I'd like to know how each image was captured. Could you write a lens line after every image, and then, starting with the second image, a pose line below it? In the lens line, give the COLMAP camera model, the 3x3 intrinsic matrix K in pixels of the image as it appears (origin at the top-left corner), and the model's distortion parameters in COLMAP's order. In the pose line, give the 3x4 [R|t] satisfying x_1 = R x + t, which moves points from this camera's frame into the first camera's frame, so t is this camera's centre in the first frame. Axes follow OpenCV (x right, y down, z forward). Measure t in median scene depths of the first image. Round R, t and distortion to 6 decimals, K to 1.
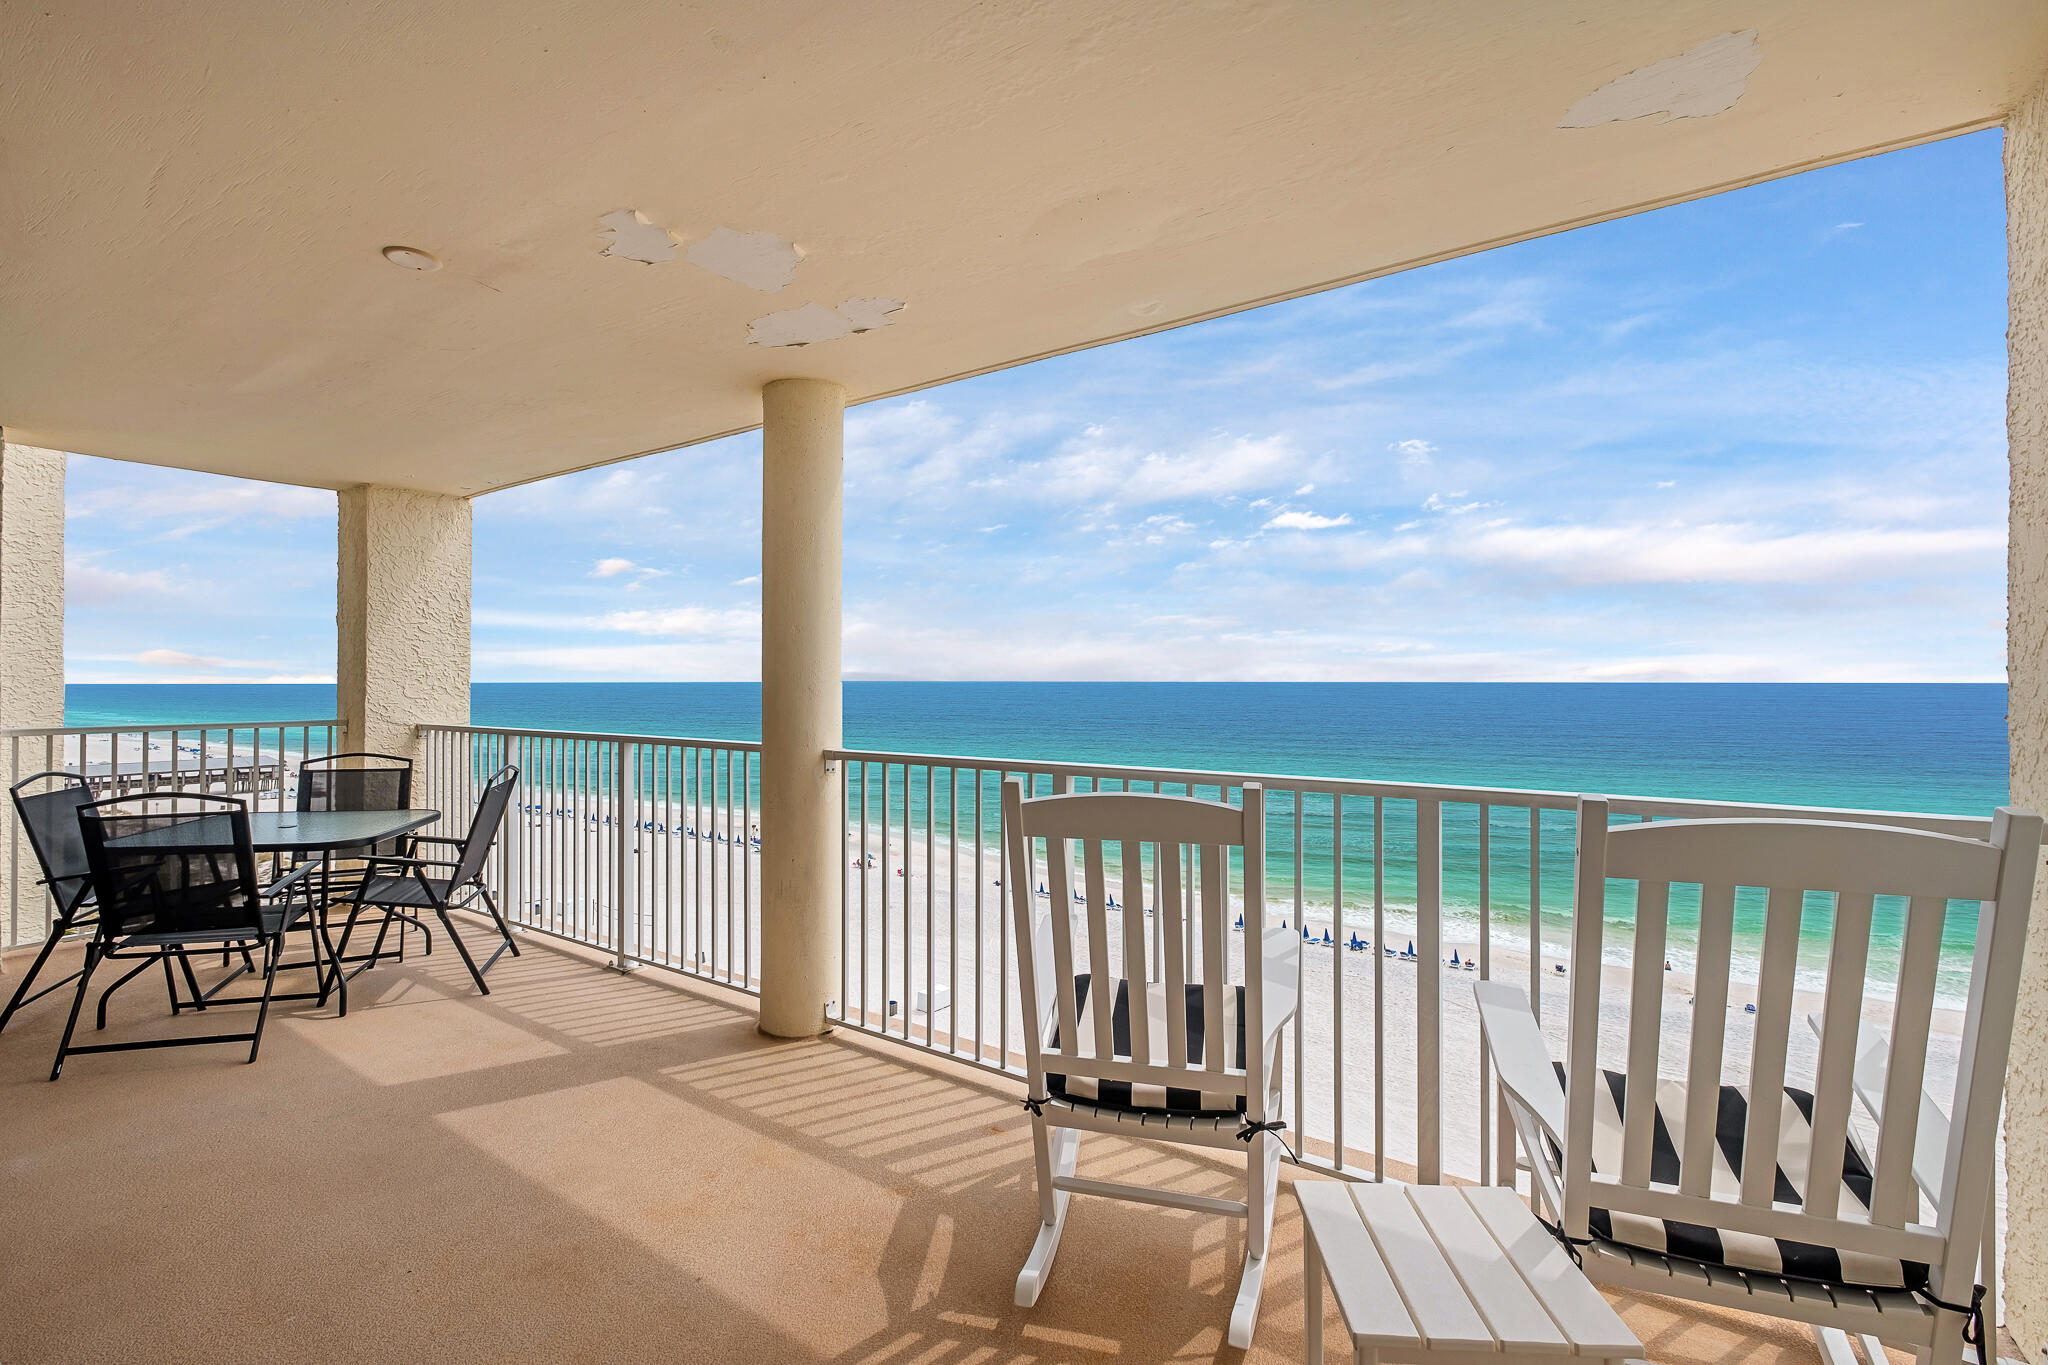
lens RADIAL K [[900.5, 0, 1015.6], [0, 900.5, 680.1], [0, 0, 1]] dist [0.001656, -0.003680]
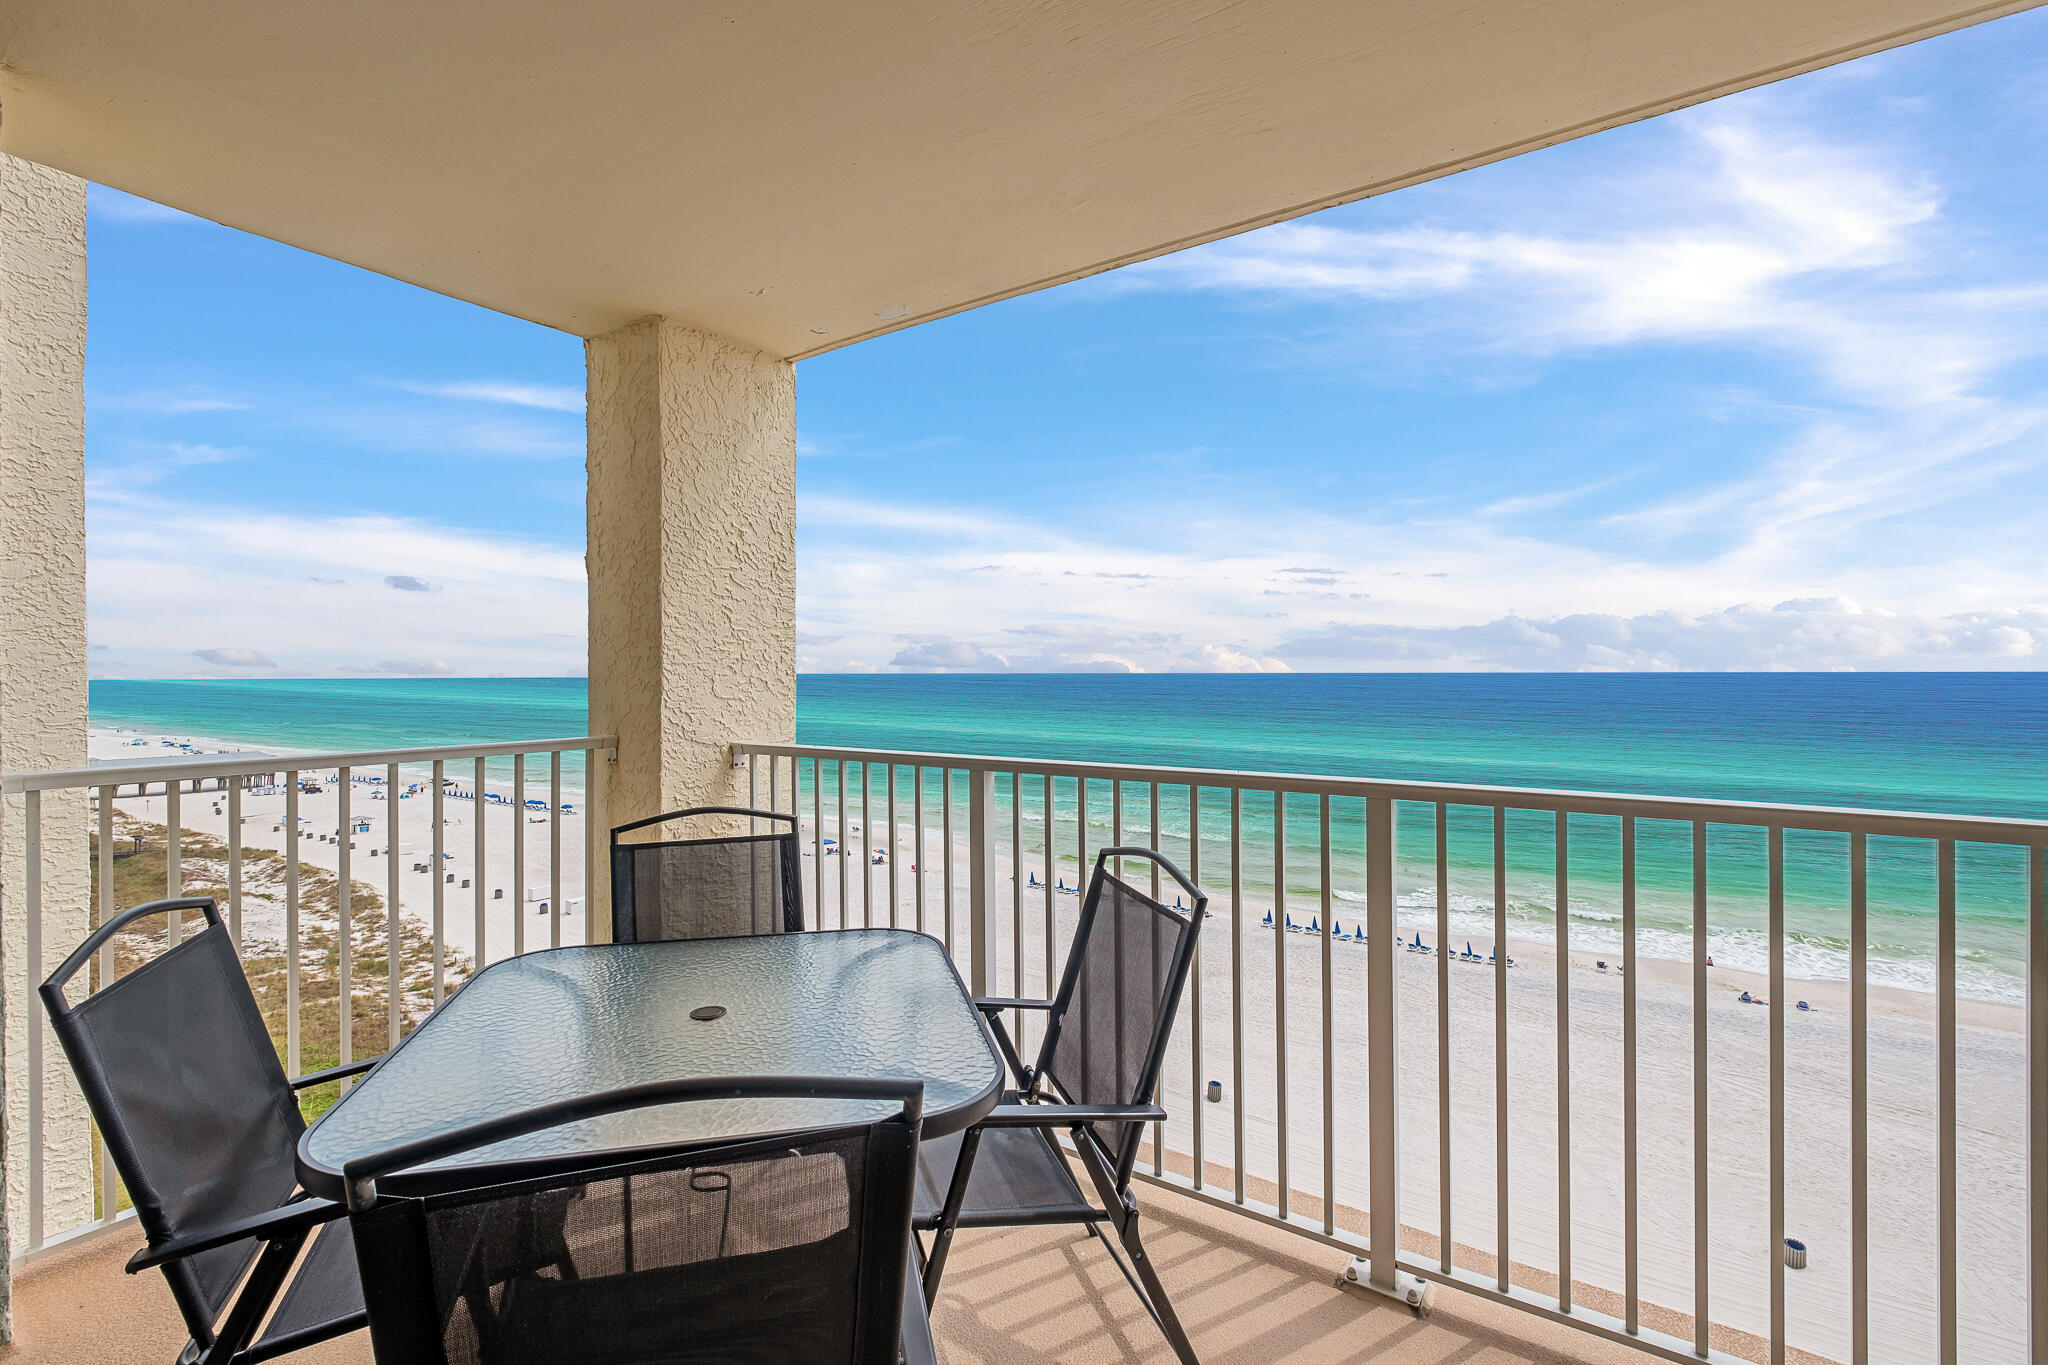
lens RADIAL K [[900.5, 0, 1028.9], [0, 900.5, 681.2], [0, 0, 1]] dist [0.001656, -0.003680]
pose [[0.999890, -0.002264, 0.014627, -0.488115], [0.002131, 0.999957, 0.009054, 0.003952], [-0.014647, -0.009022, 0.999852, 0.426208]]
